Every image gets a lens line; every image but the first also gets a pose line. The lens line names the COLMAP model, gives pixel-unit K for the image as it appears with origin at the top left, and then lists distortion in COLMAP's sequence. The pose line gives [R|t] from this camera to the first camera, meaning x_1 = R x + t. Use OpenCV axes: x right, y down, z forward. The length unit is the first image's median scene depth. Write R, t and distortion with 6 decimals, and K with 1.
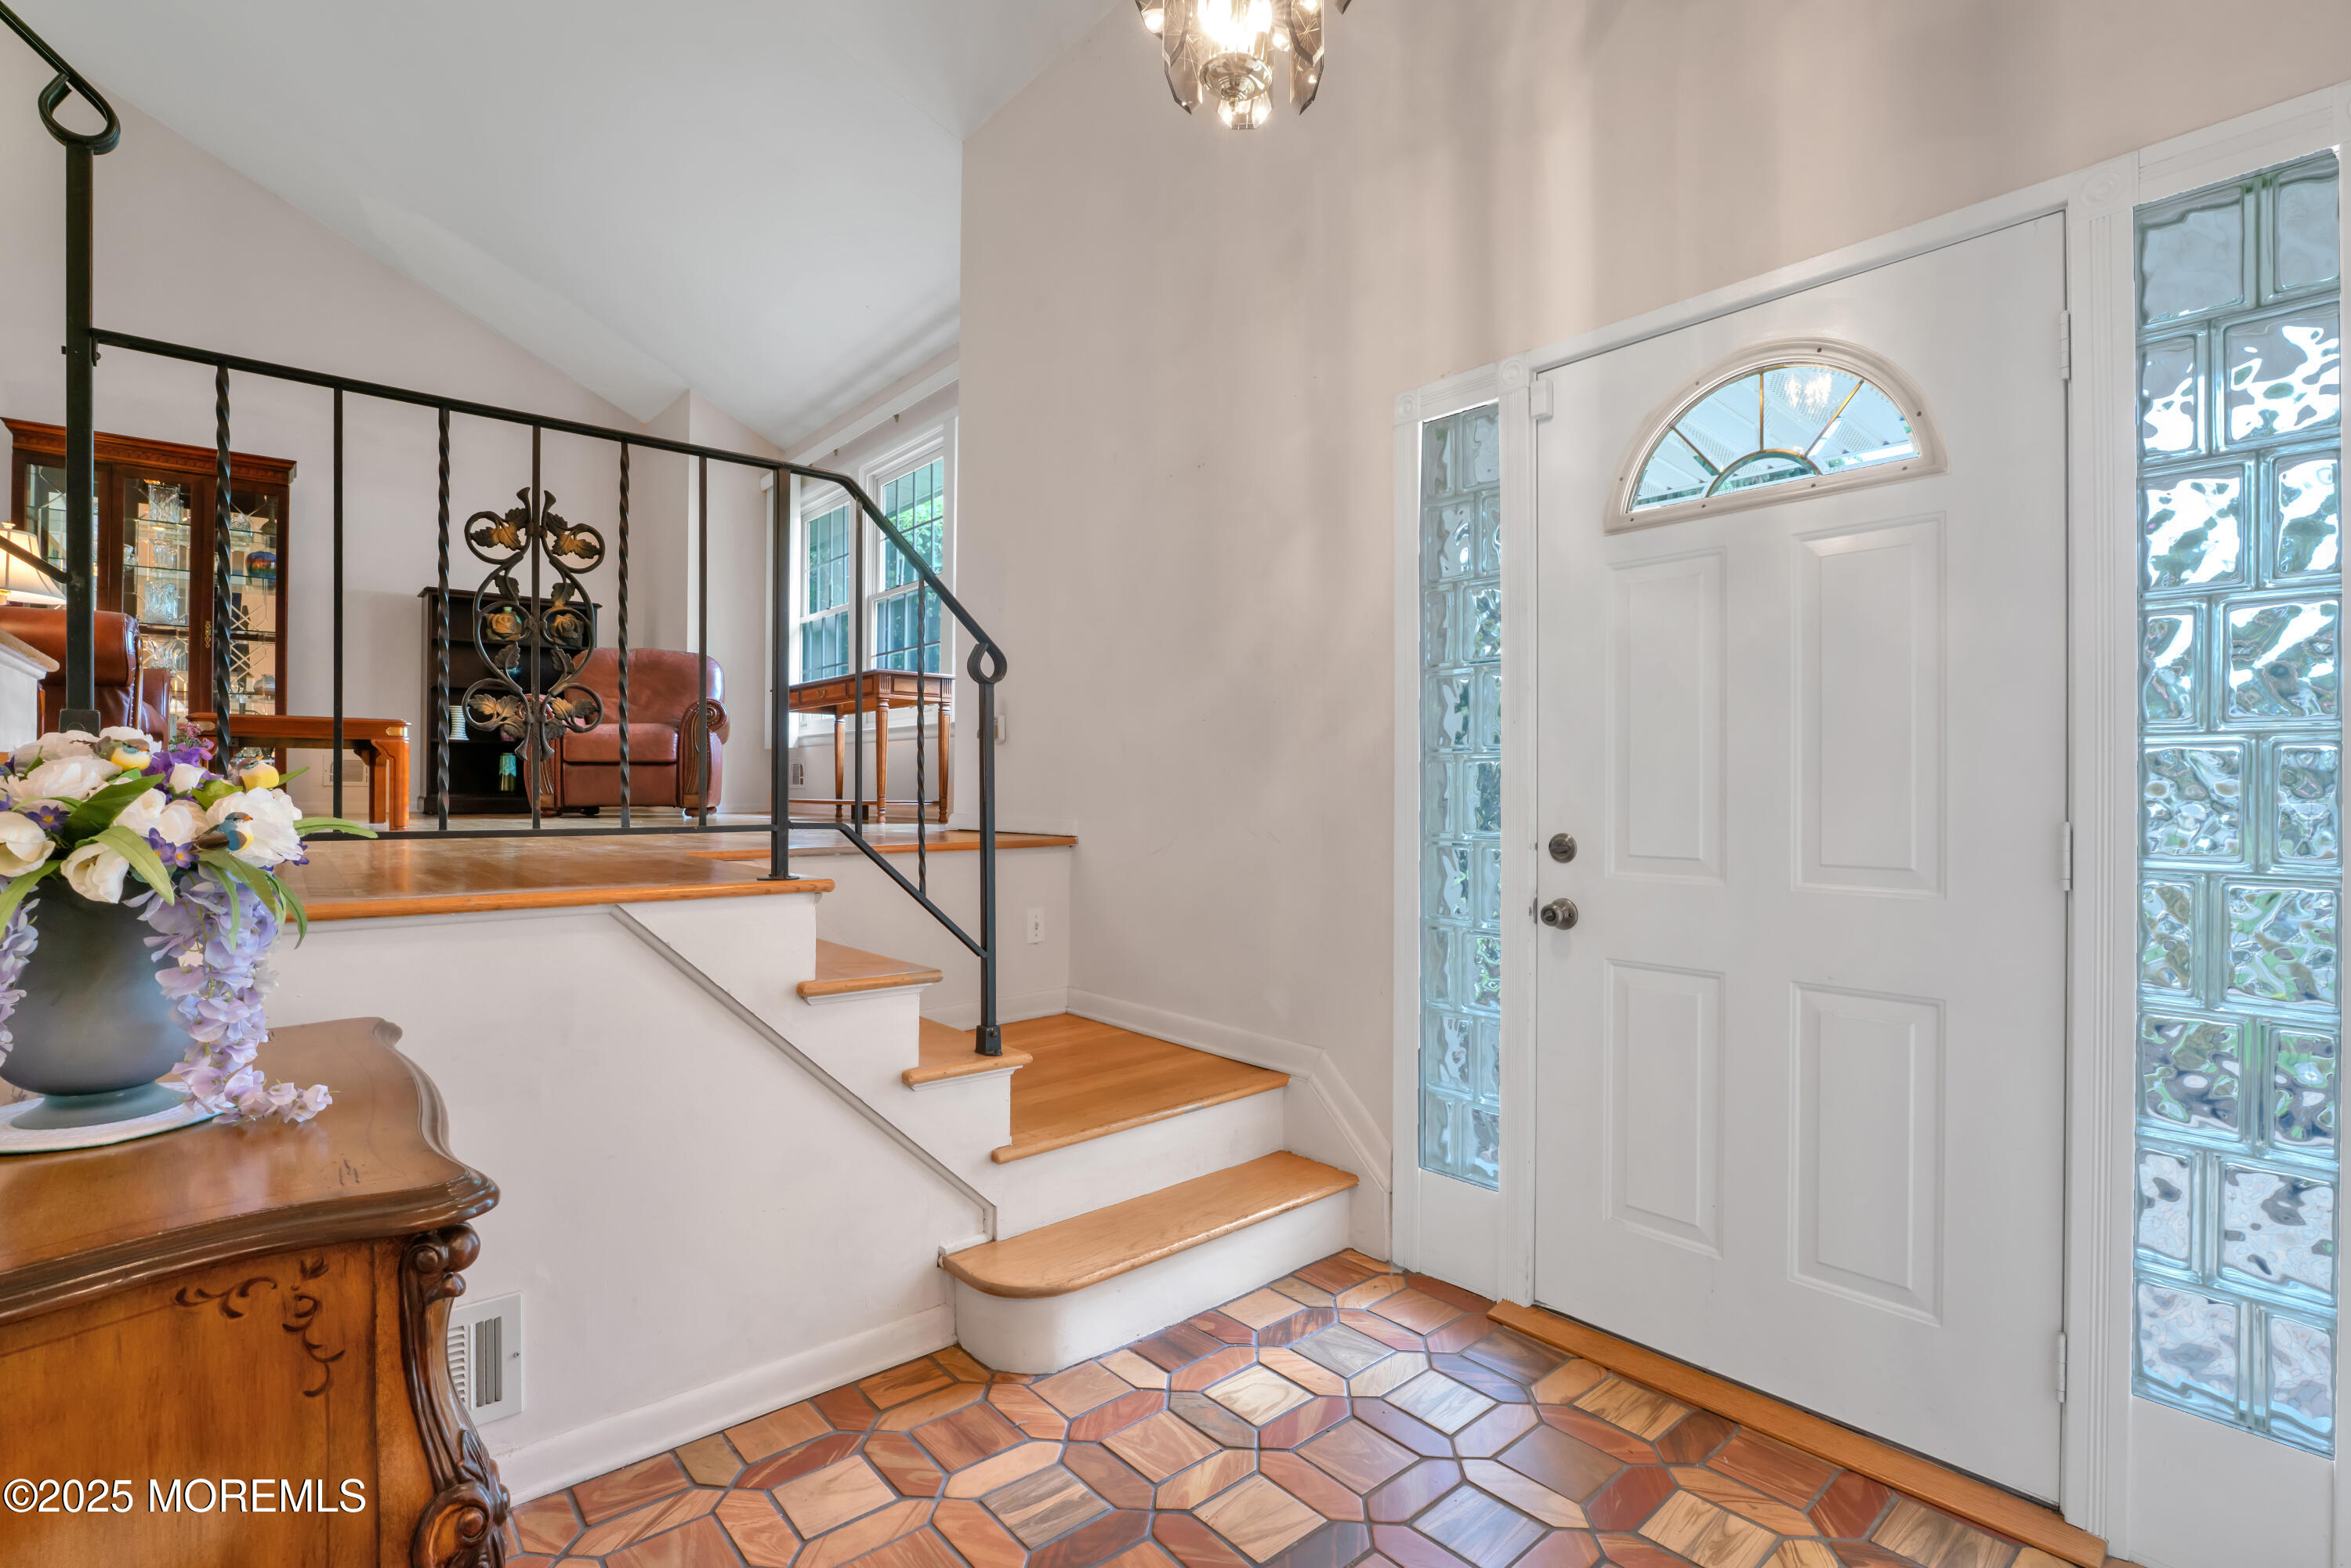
lens RADIAL K [[1119.7, 0, 1195.8], [0, 1119.7, 783.2], [0, 0, 1]] dist [-0.016575, 0.001577]
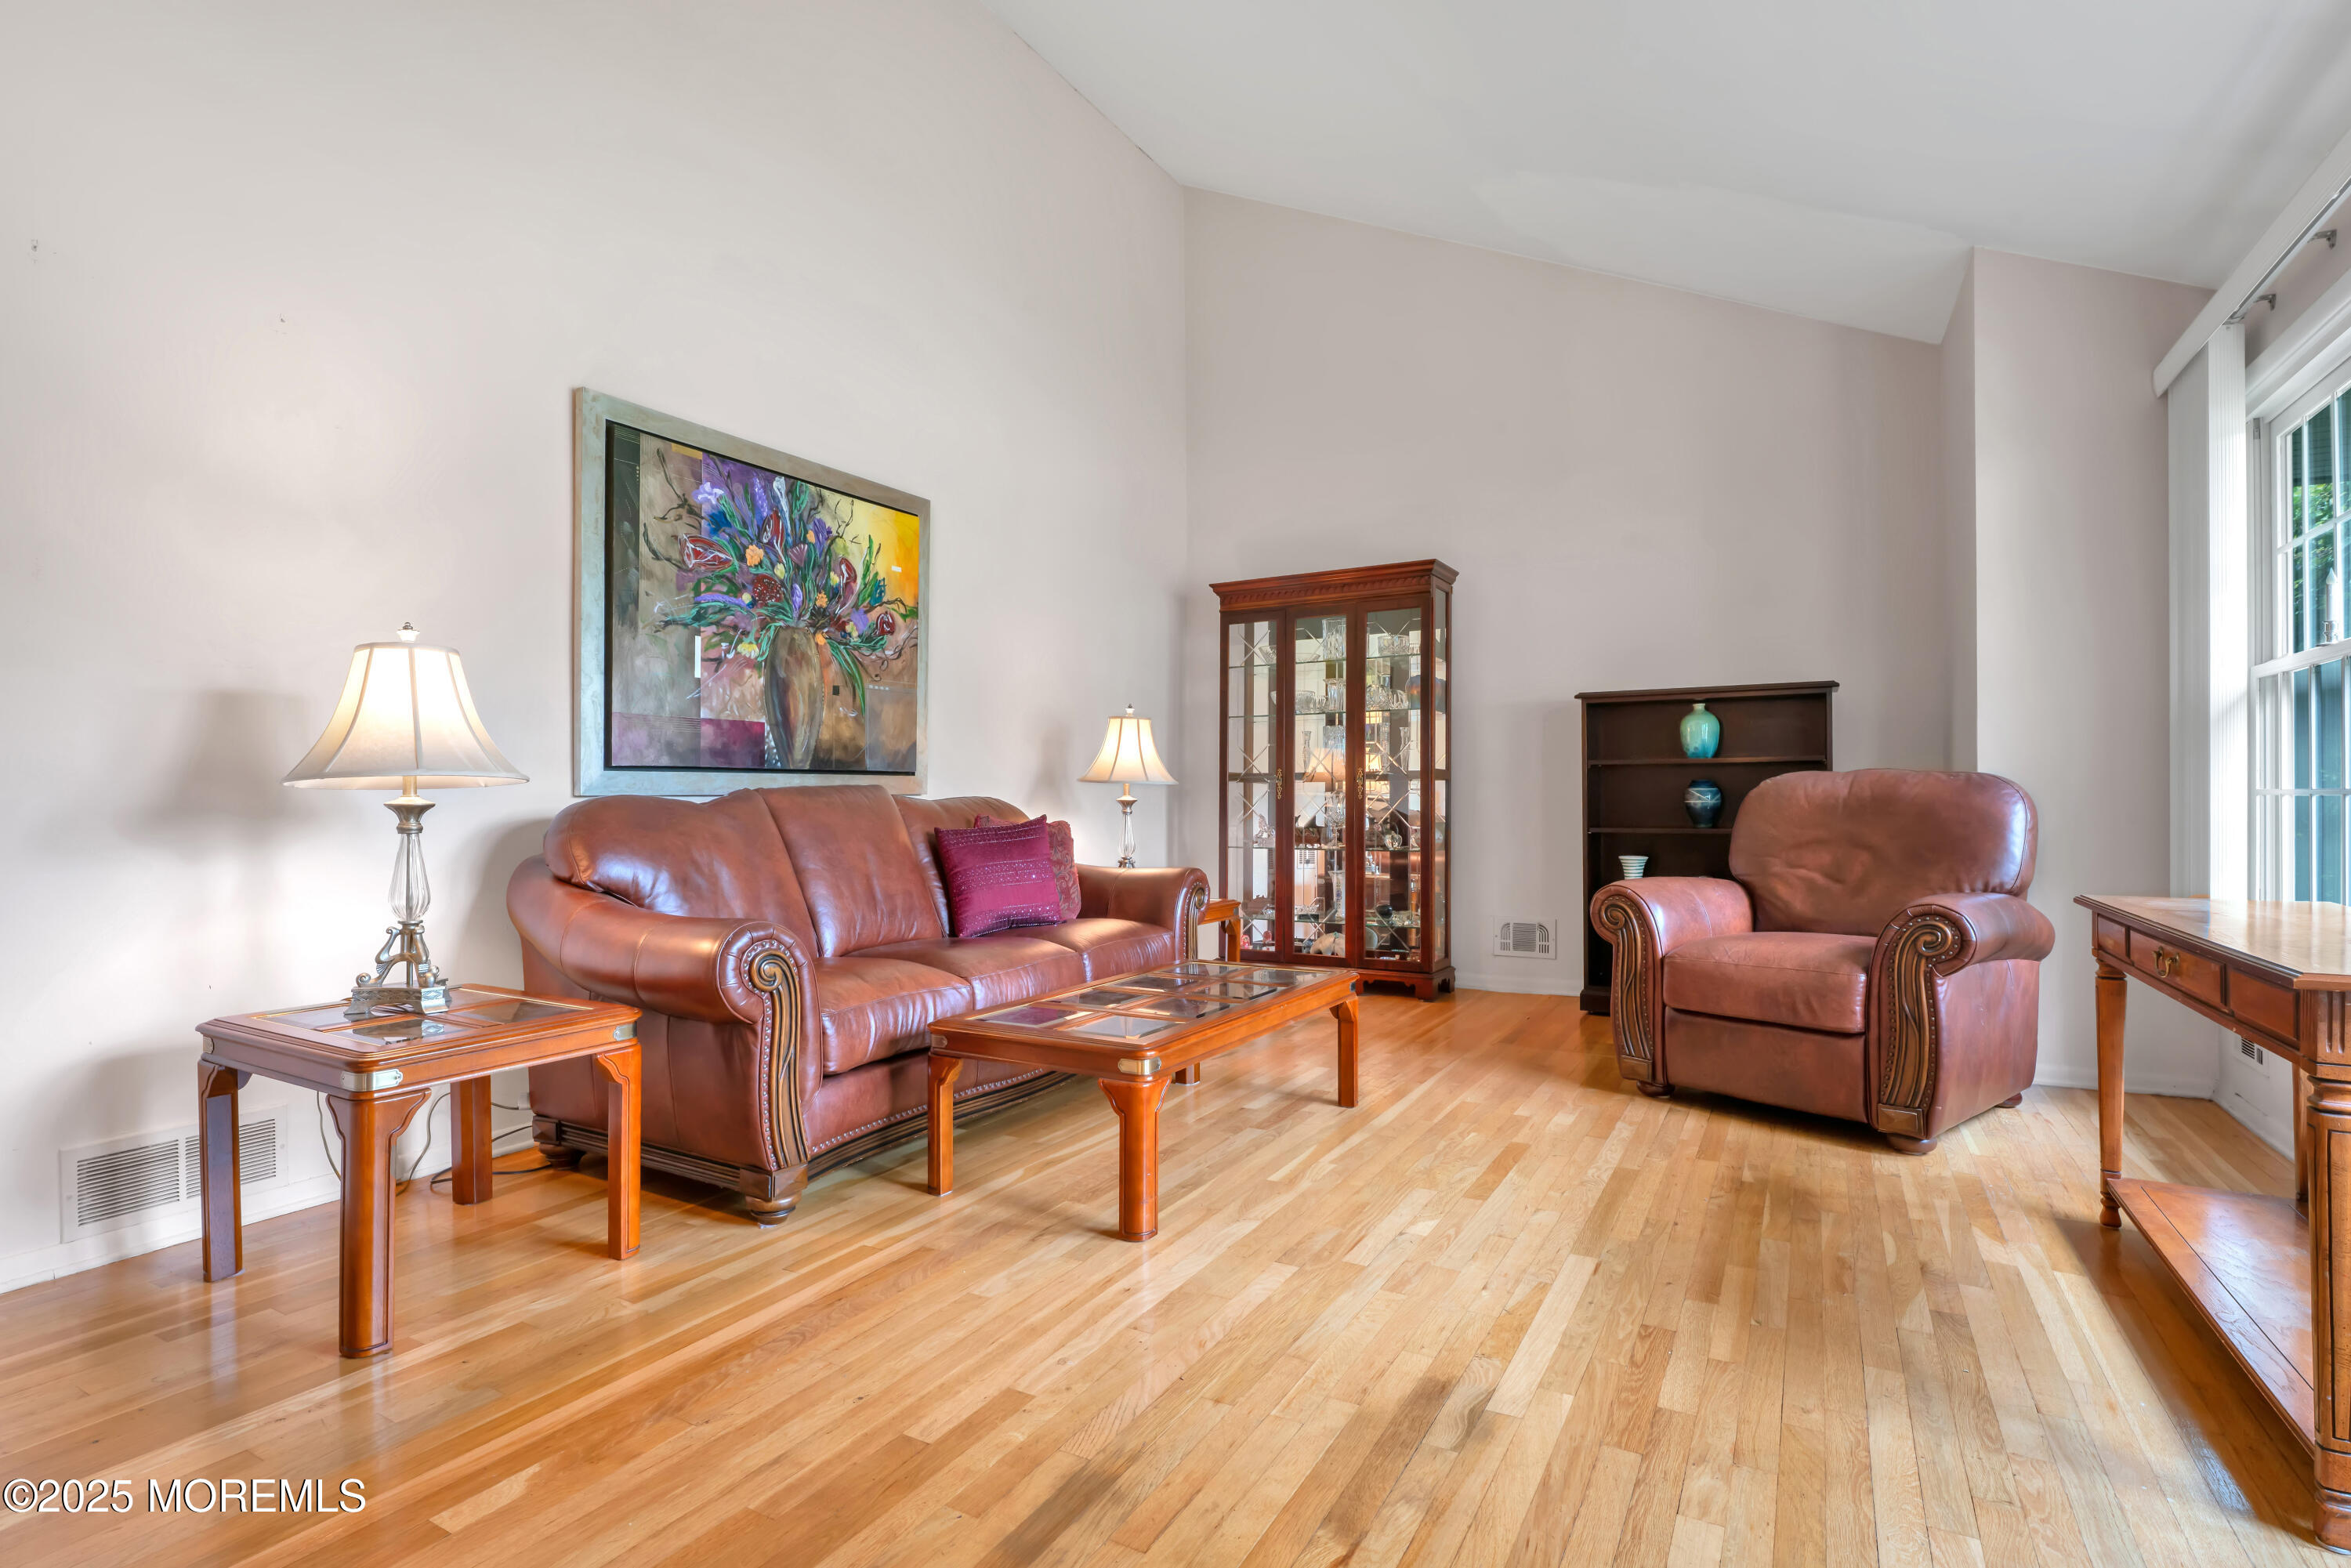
lens RADIAL K [[1134.3, 0, 1190.6], [0, 1134.3, 789.3], [0, 0, 1]] dist [-0.005986, -0.000027]
pose [[0.333378, -0.002138, -0.942791, -0.337285], [0.015197, 0.999880, 0.003107, -0.439428], [0.942671, -0.015363, 0.333370, 1.893036]]
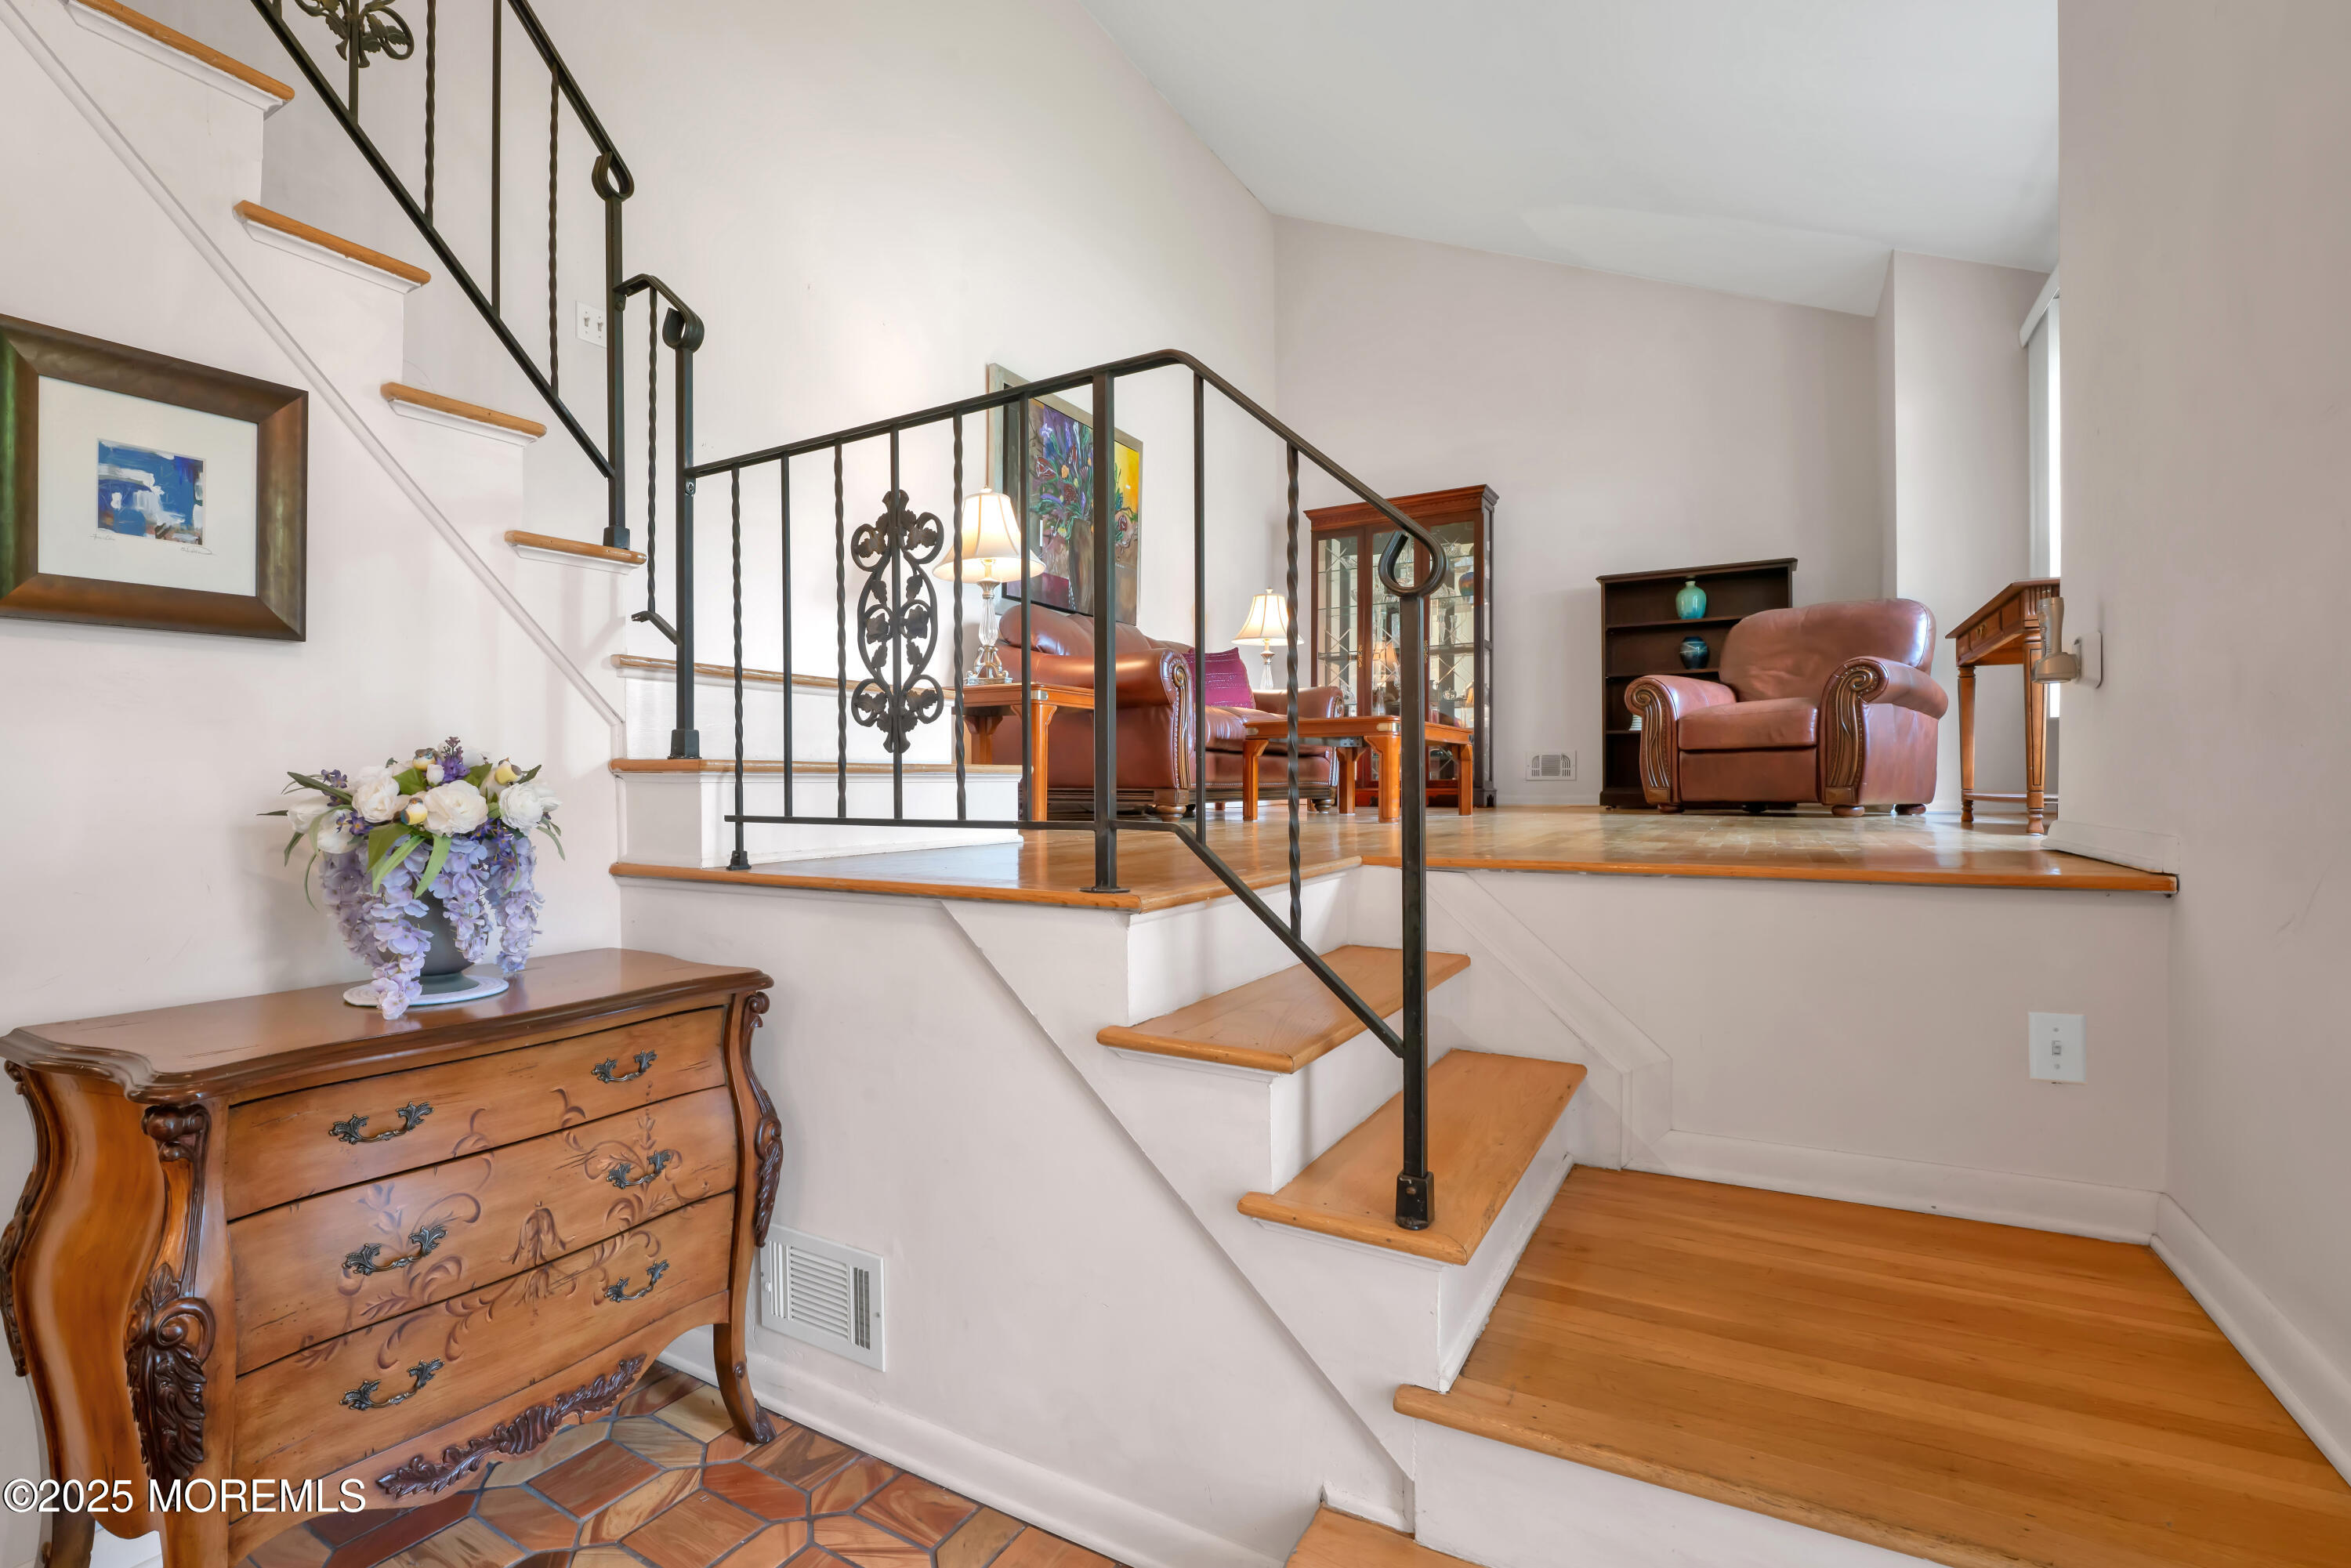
lens RADIAL K [[1119.7, 0, 1007.7], [0, 1119.7, 782.9], [0, 0, 1]] dist [-0.016575, 0.001577]
pose [[0.245242, -0.003743, -0.969455, 0.475334], [0.008274, 0.999964, -0.001768, 0.011112], [0.969427, -0.007587, 0.245264, 0.906758]]
